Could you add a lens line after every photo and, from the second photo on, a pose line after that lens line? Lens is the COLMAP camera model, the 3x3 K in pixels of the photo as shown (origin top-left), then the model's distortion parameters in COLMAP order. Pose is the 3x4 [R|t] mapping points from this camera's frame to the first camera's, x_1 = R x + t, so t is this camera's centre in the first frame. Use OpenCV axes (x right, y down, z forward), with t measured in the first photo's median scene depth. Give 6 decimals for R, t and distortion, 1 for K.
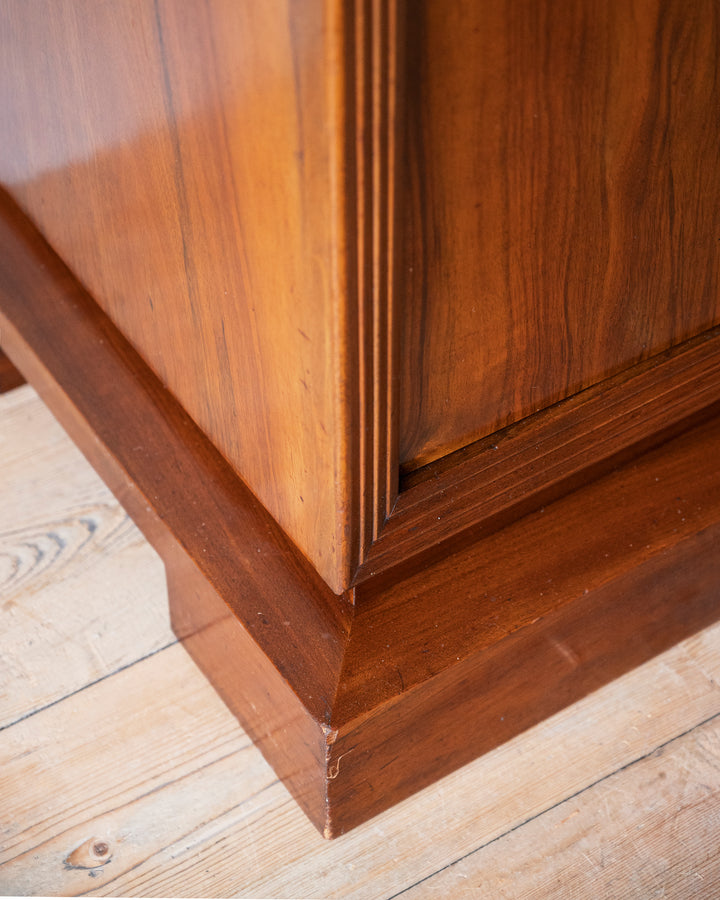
lens RADIAL K [[2185.2, 0, 359.4], [0, 2185.2, 359.6], [0, 0, 1]] dist [0.006958, 0.060615]
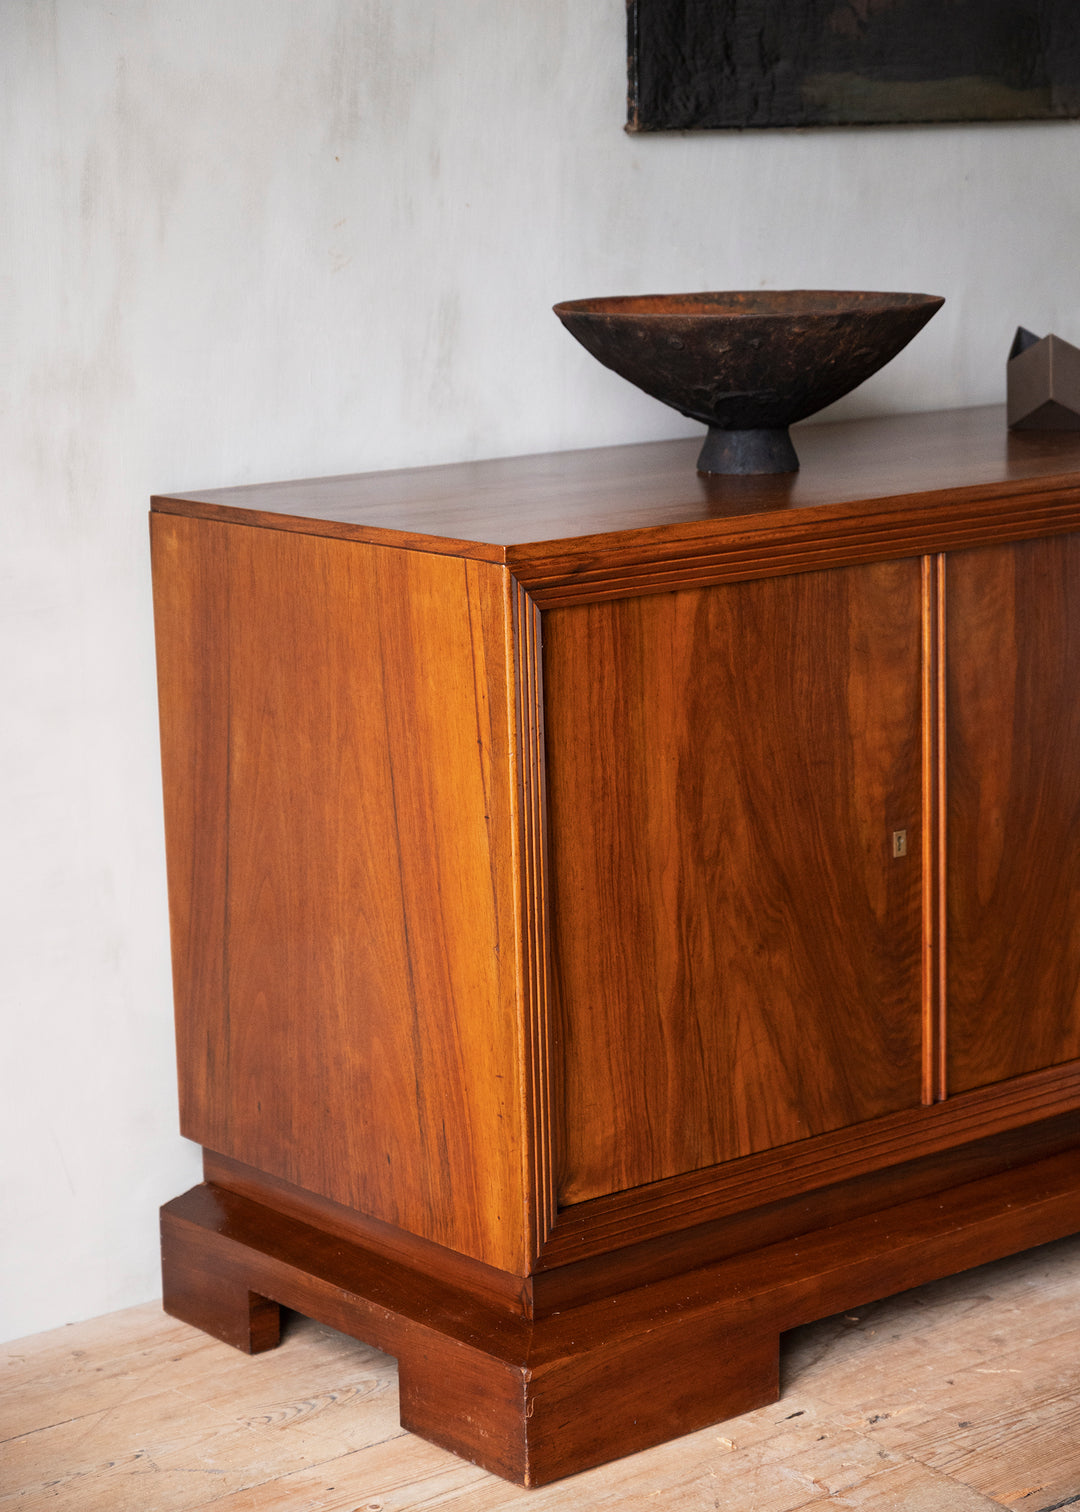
lens RADIAL K [[3282.7, 0, 540.0], [0, 3282.7, 756.0], [0, 0, 1]] dist [0.019855, -0.043237]
pose [[0.994472, -0.043658, 0.095500, -0.220538], [0.089939, 0.823537, -0.560087, 1.185313], [-0.054195, 0.565580, 0.822911, -1.250270]]
